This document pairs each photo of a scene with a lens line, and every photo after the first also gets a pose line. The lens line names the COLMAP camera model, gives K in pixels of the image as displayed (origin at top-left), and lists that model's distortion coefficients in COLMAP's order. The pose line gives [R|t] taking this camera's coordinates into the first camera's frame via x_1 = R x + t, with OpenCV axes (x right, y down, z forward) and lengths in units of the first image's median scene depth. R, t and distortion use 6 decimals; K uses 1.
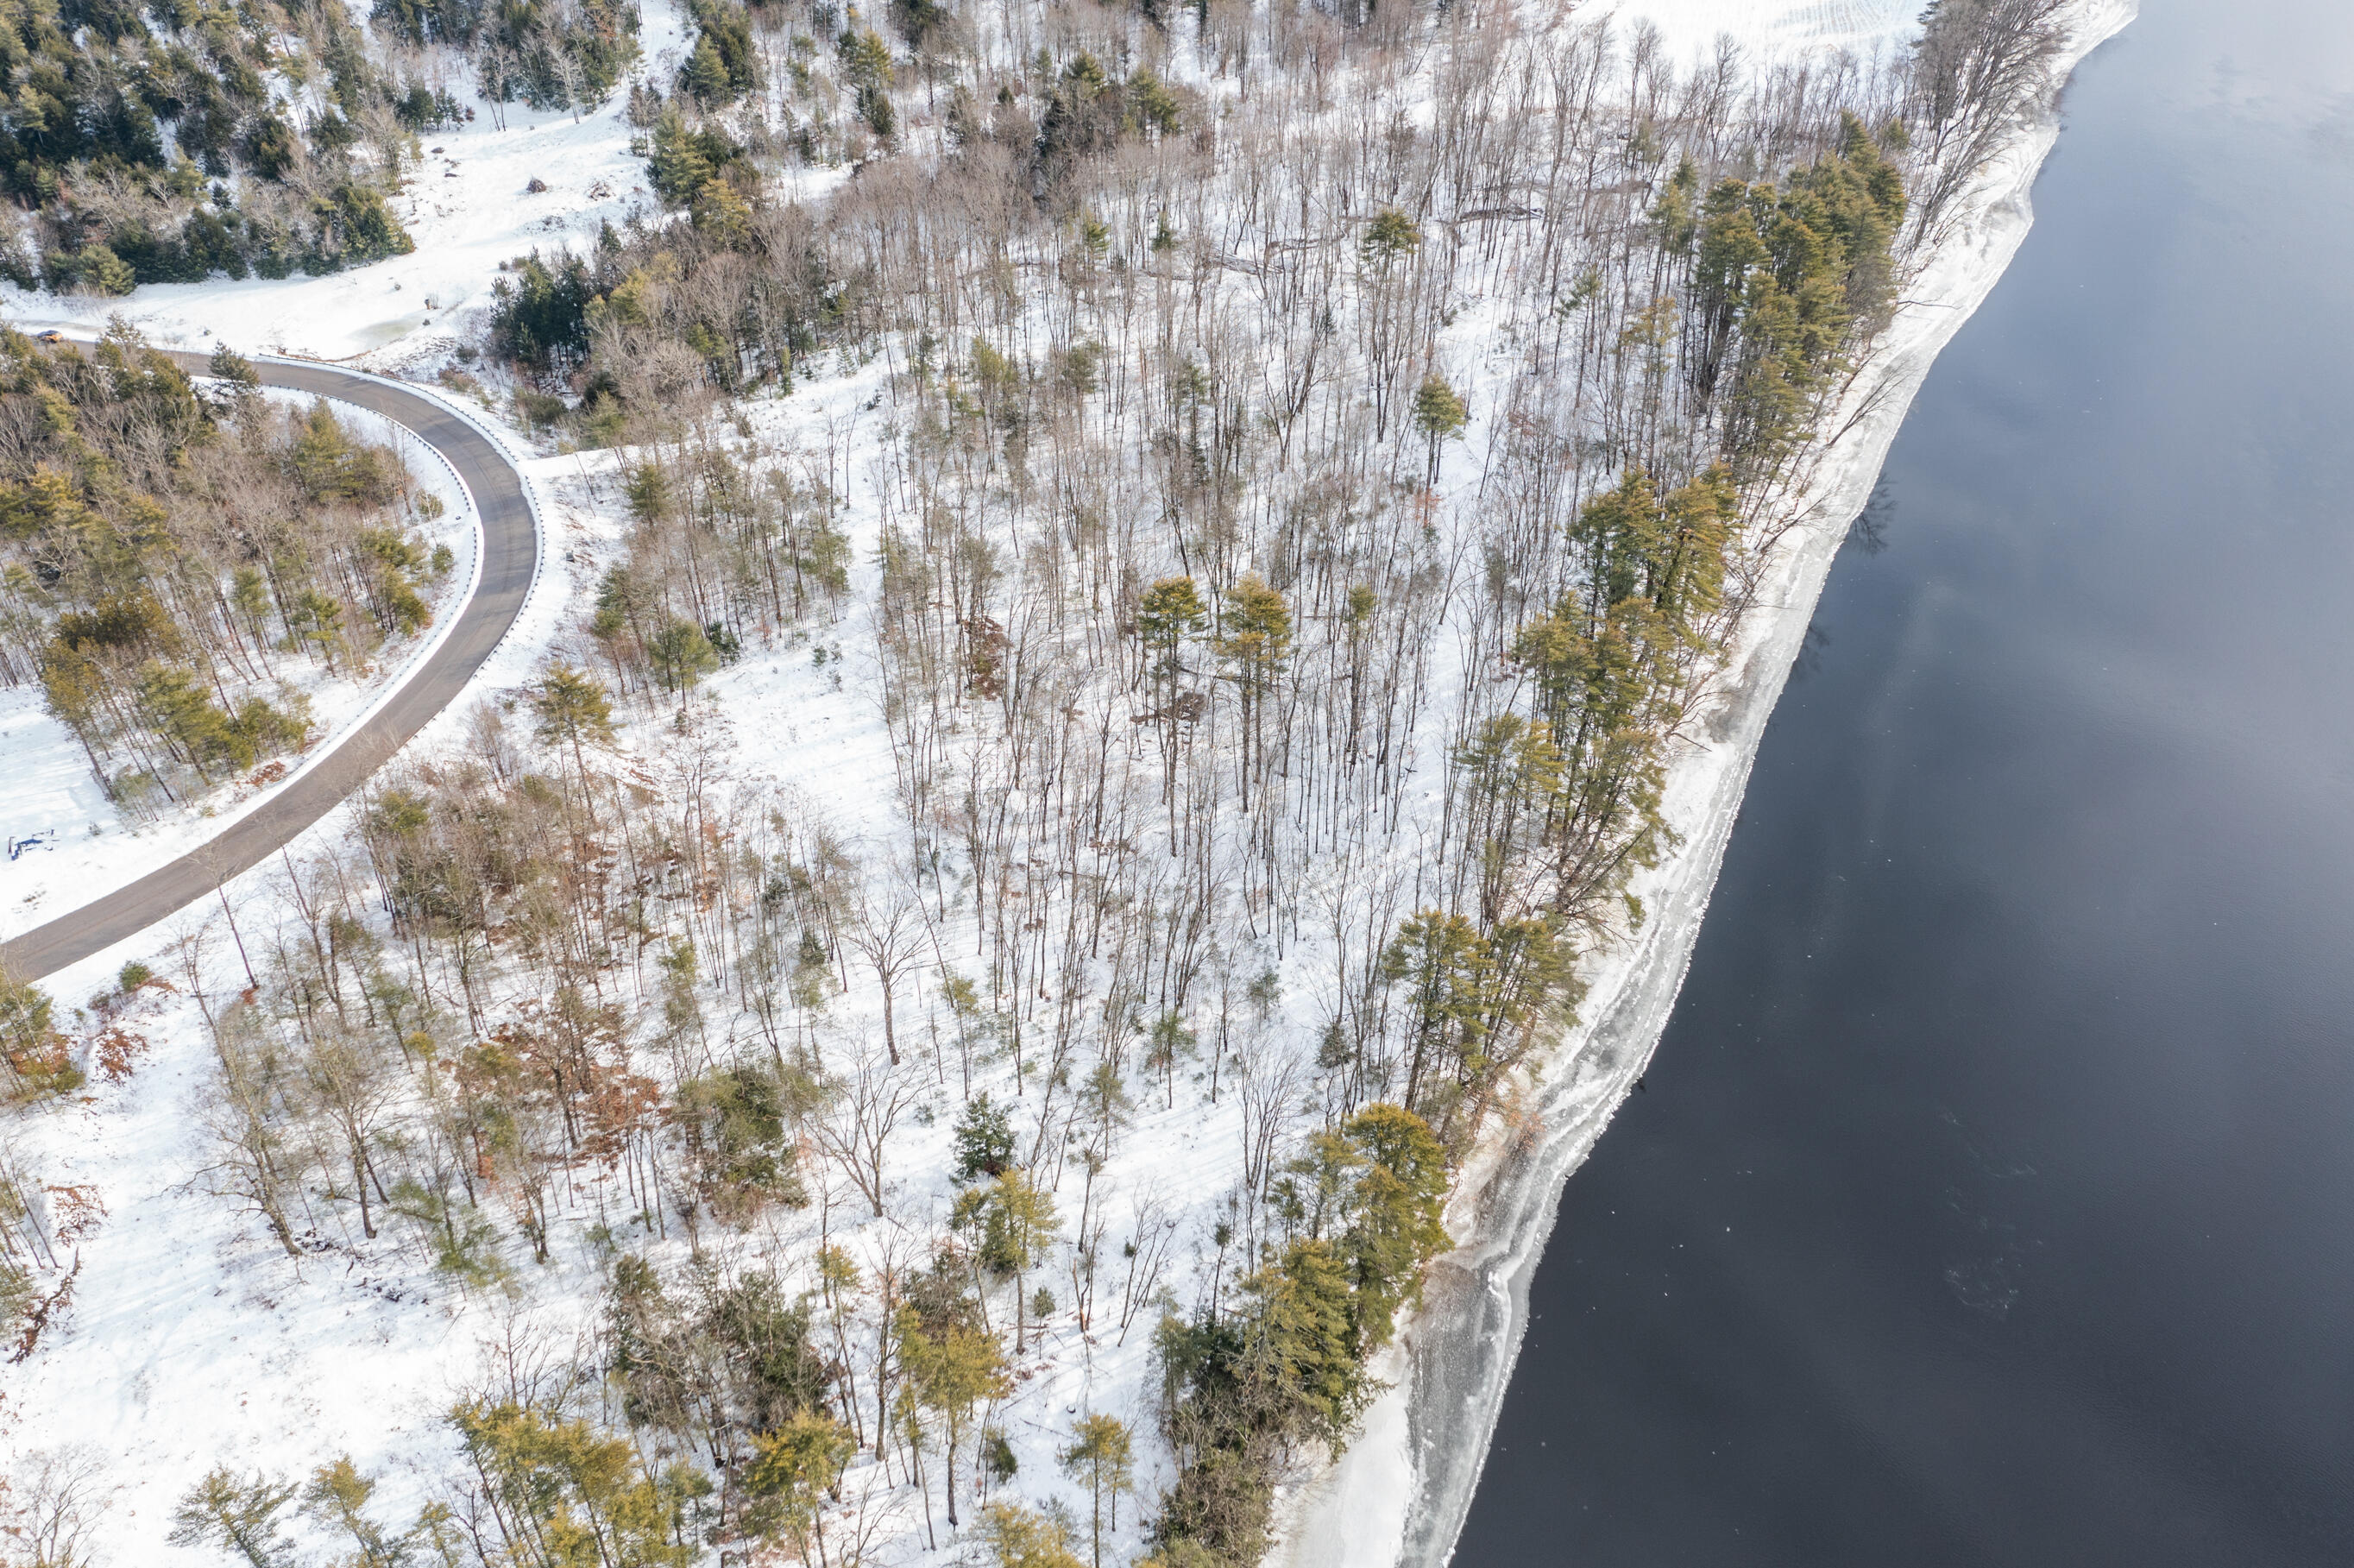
lens RADIAL K [[1958.2, 0, 1186.0], [0, 1958.2, 771.4], [0, 0, 1]] dist [-0.013621, 0.007889]
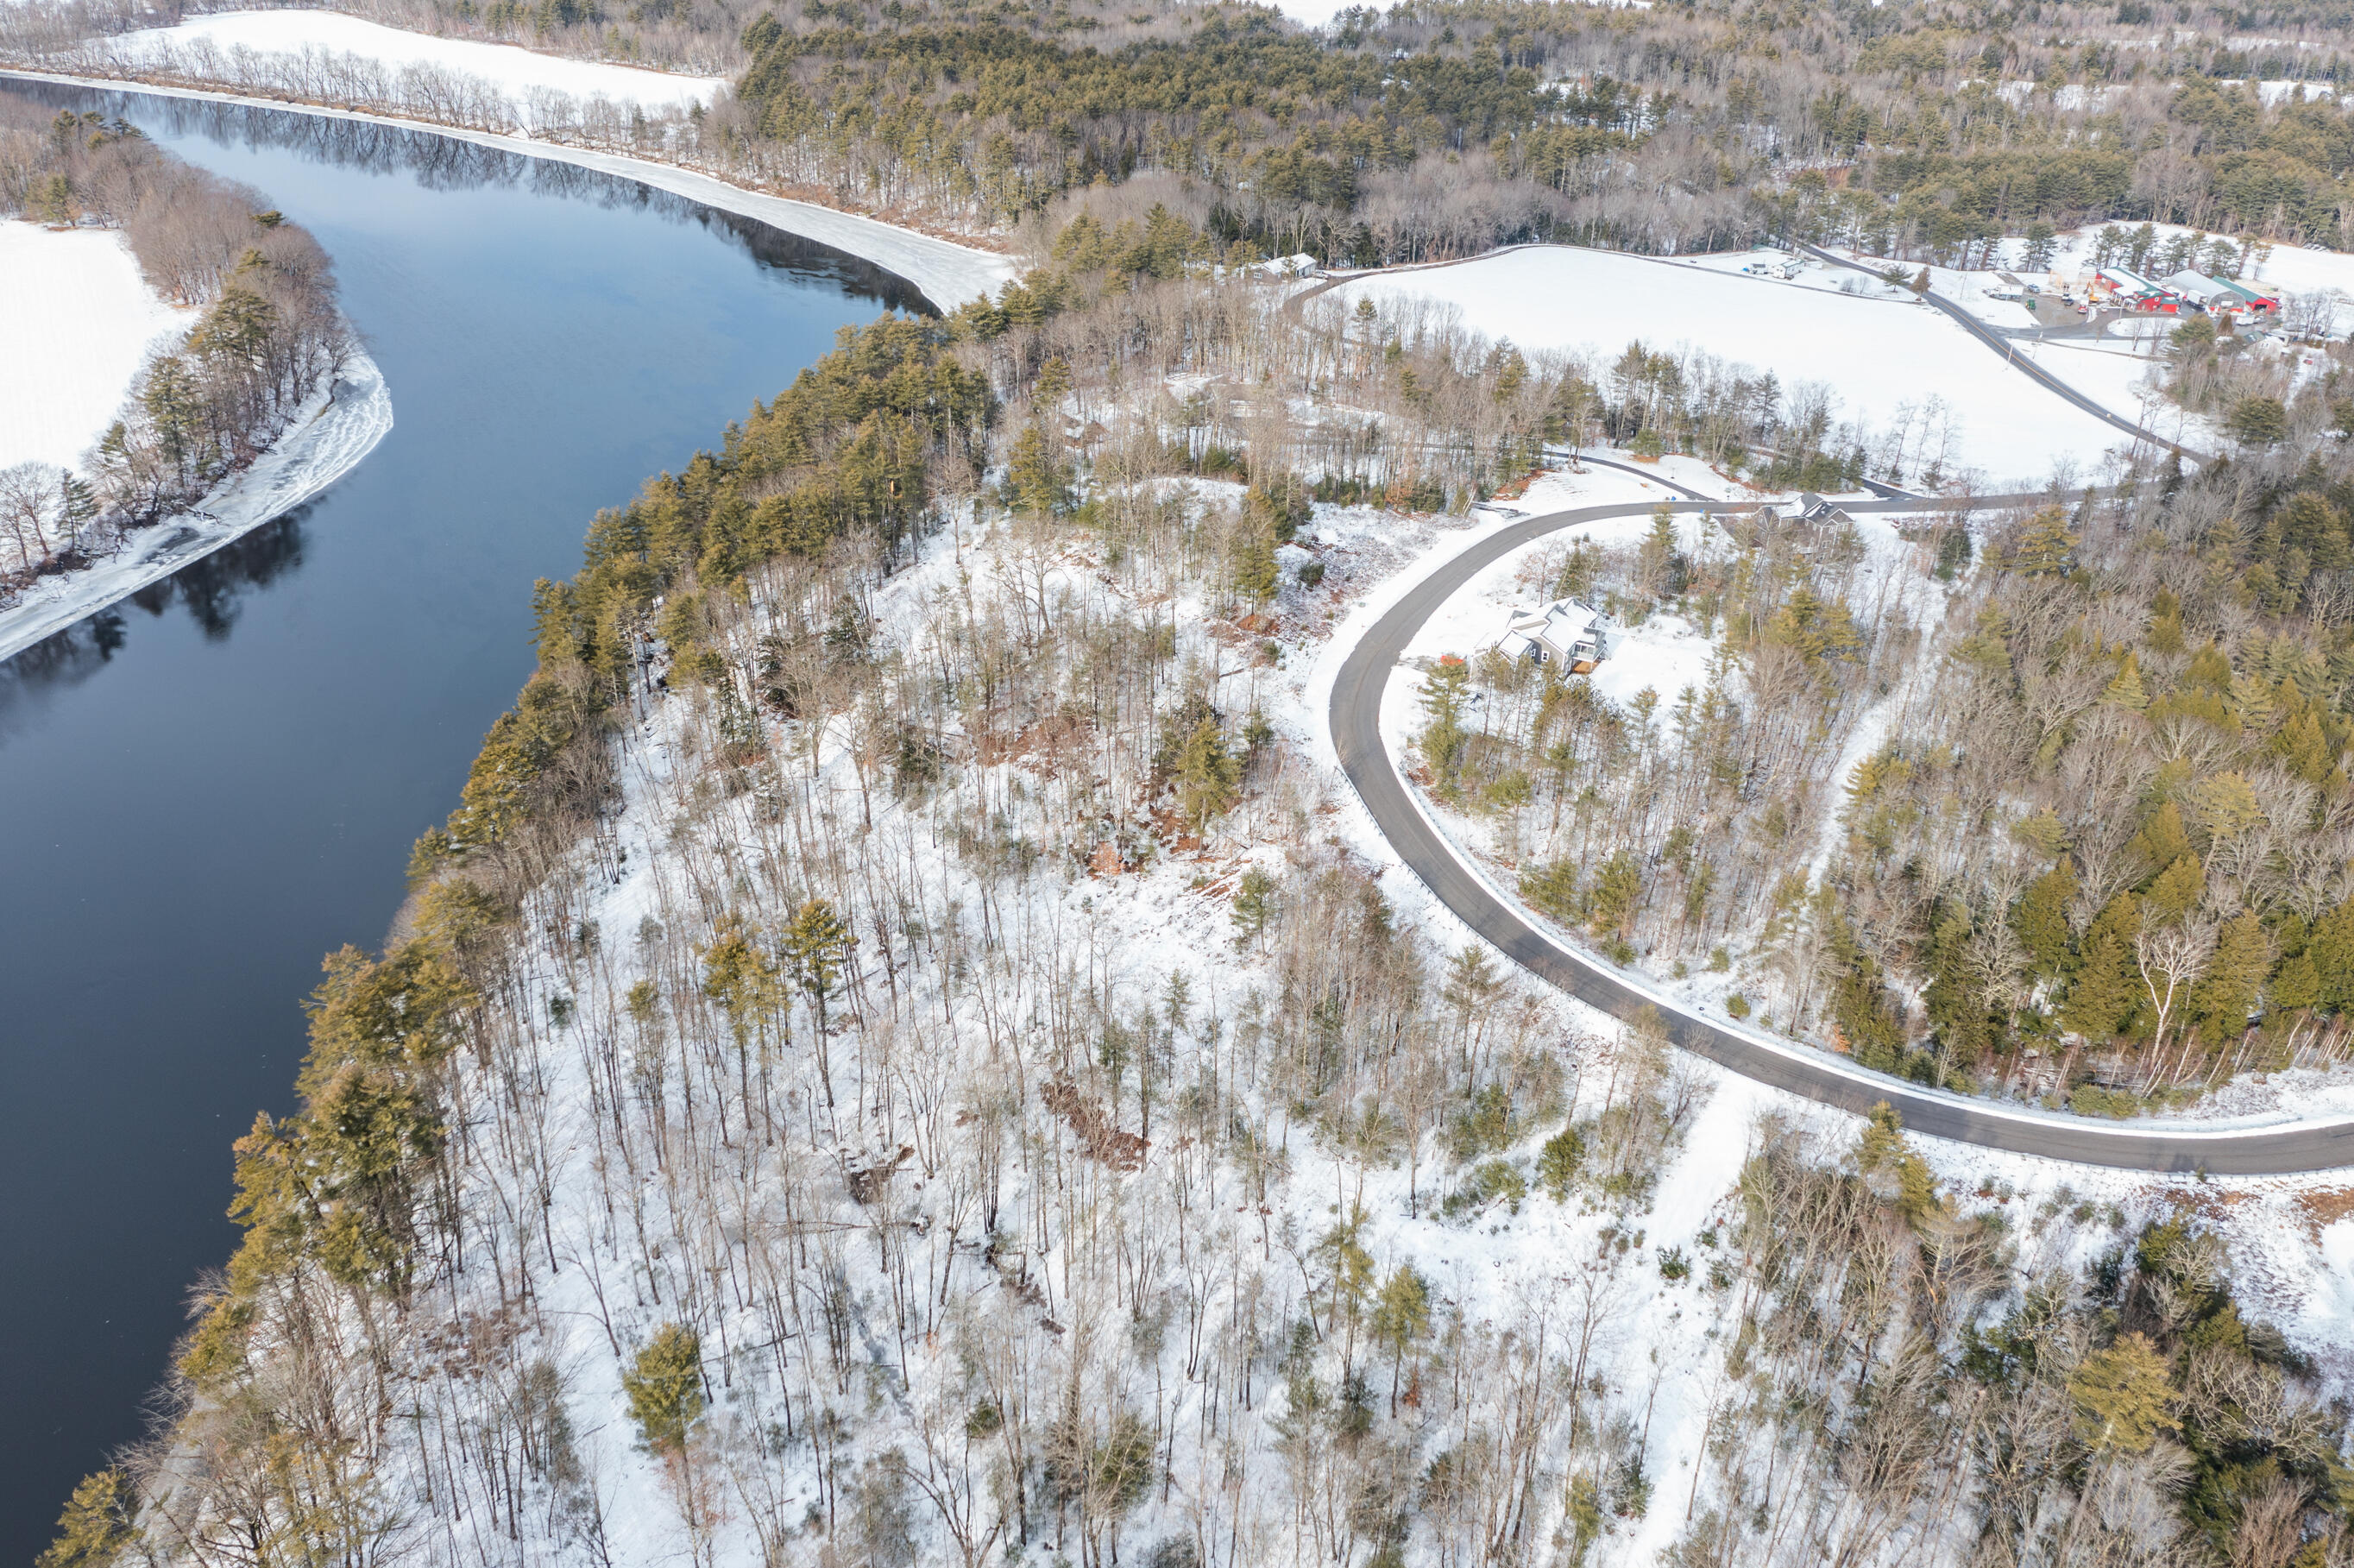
lens RADIAL K [[2005.7, 0, 1187.6], [0, 2005.7, 783.0], [0, 0, 1]] dist [-0.007996, 0.000227]
pose [[-0.865019, 0.226566, -0.447672, 0.200772], [-0.320471, 0.437034, 0.840416, -0.776505], [0.386058, 0.870442, -0.305435, 0.966488]]
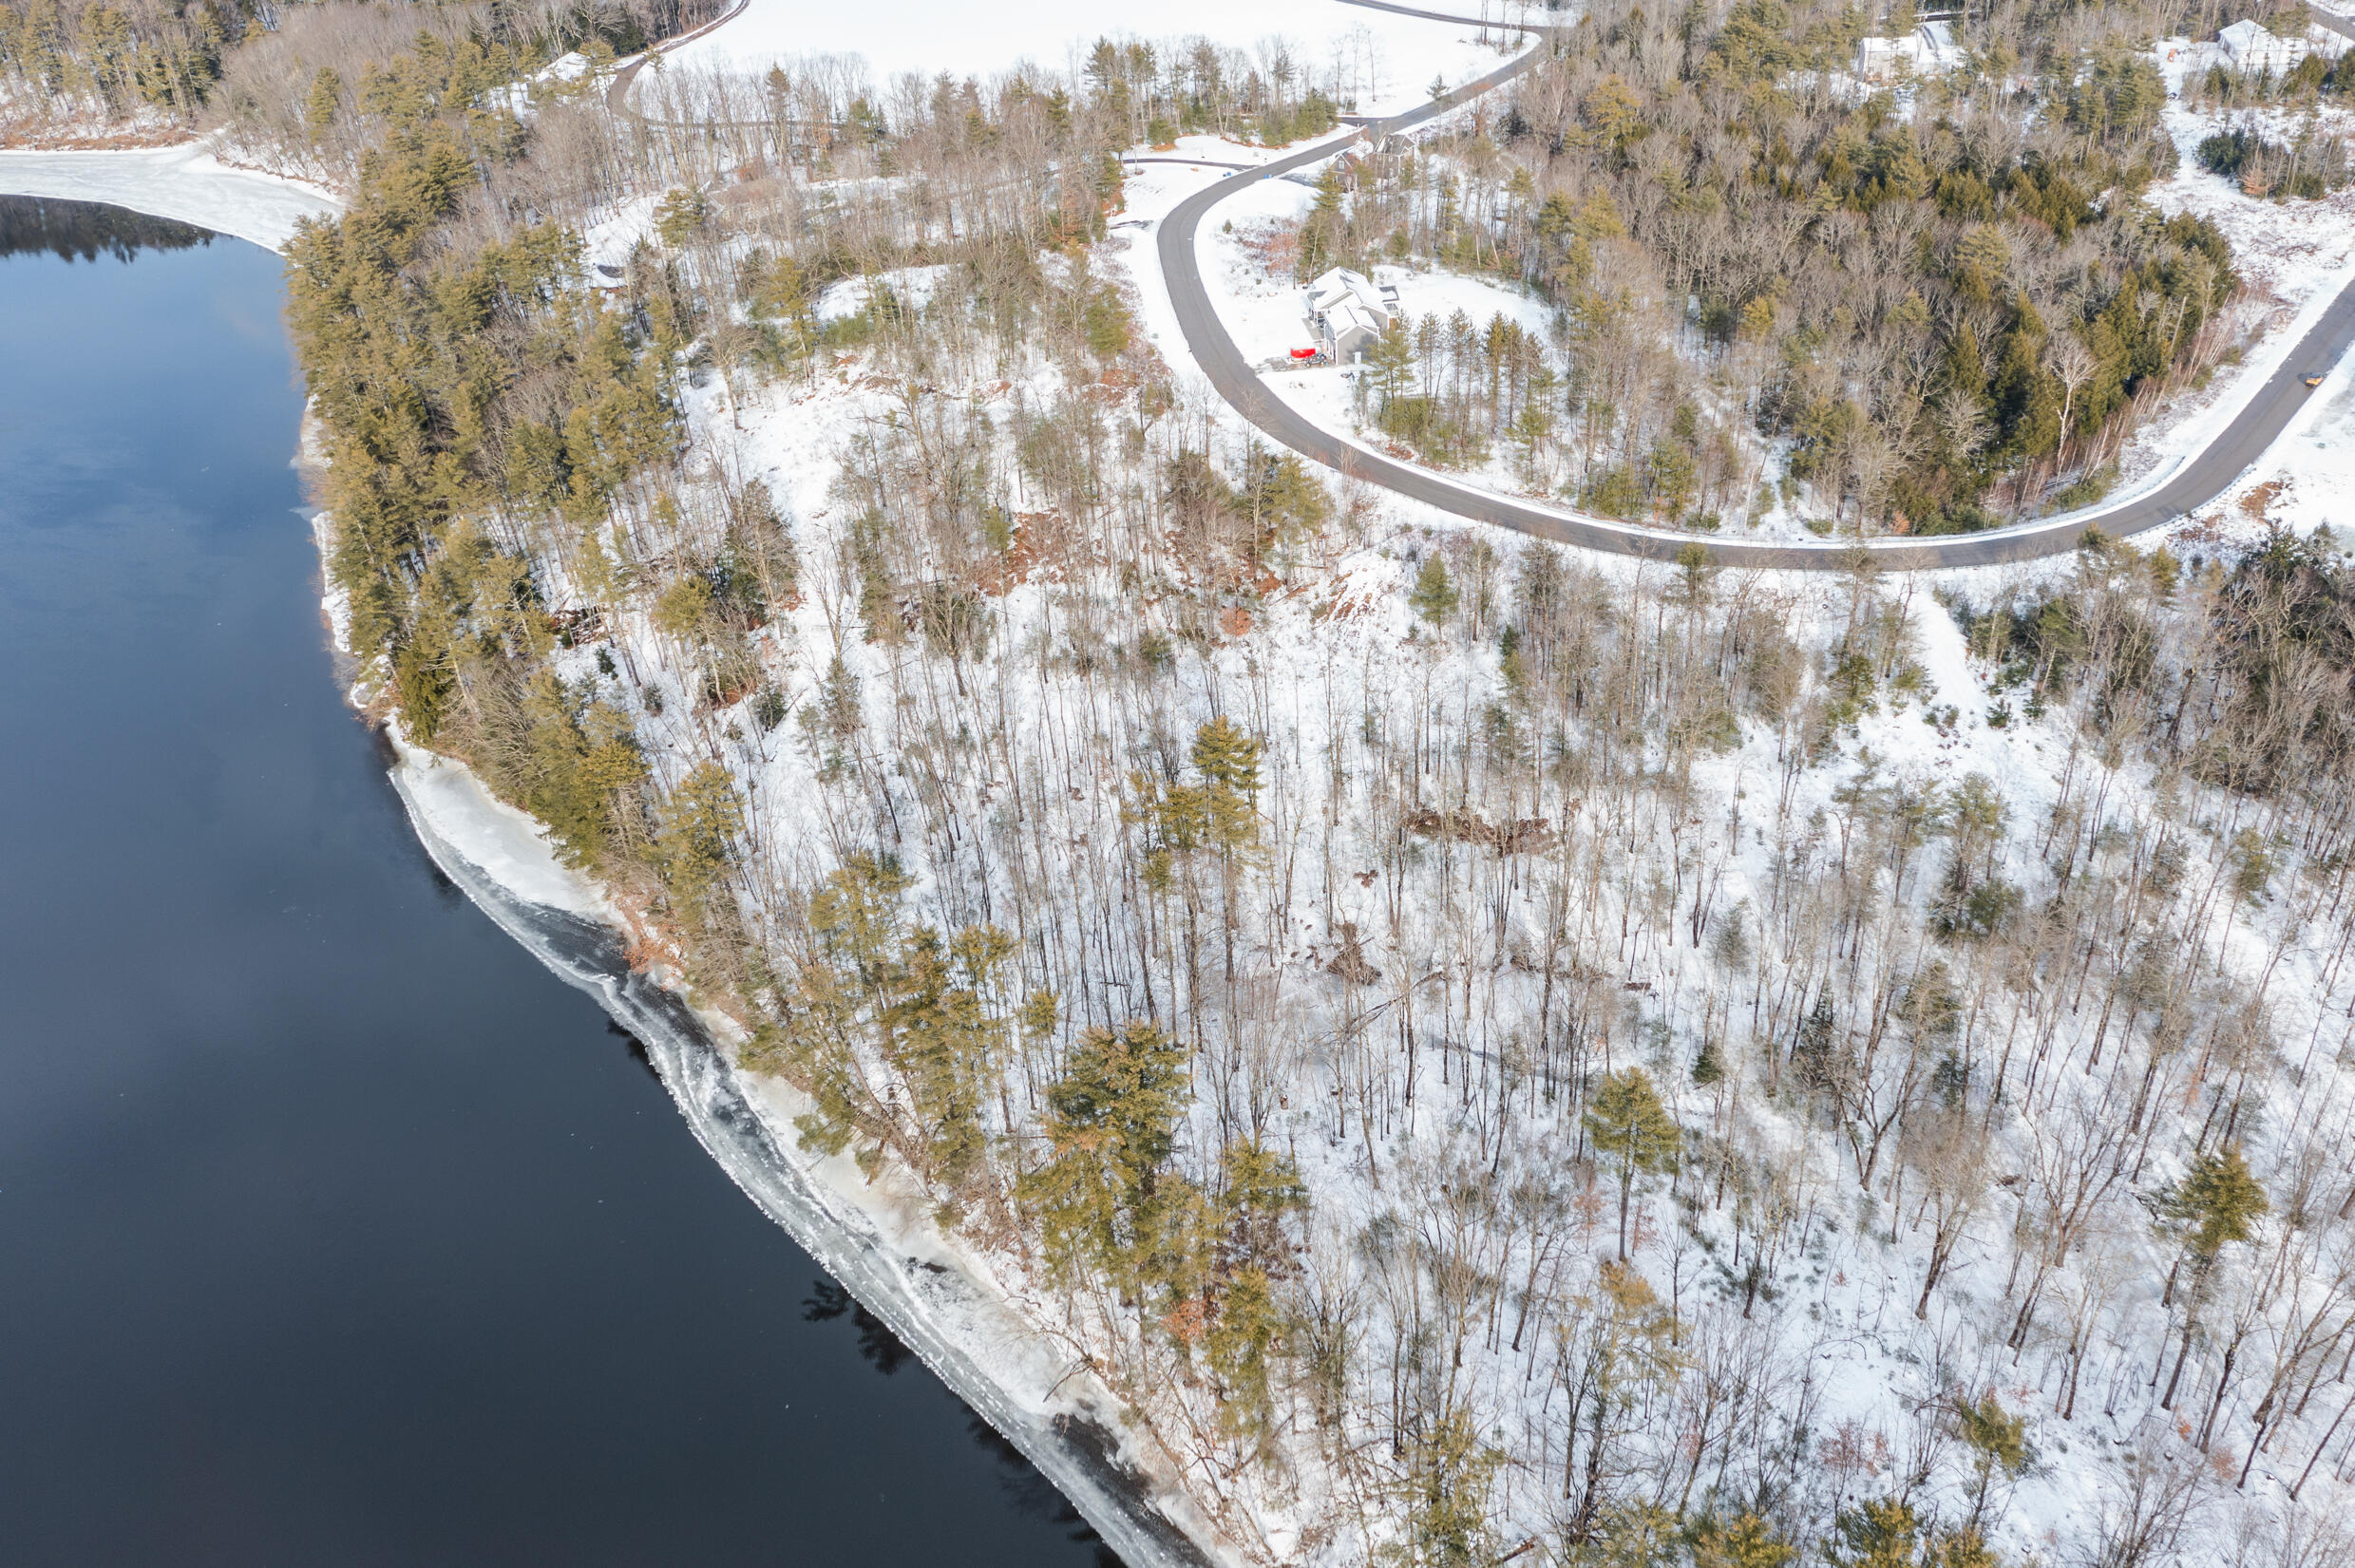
lens RADIAL K [[2080.4, 0, 1177.5], [0, 2080.4, 784.0], [0, 0, 1]] dist [-0.014316, 0.002861]
pose [[-0.418116, 0.542005, -0.728978, 0.564901], [-0.510094, 0.523936, 0.682125, -0.567703], [0.751654, 0.657055, 0.057408, 0.677325]]
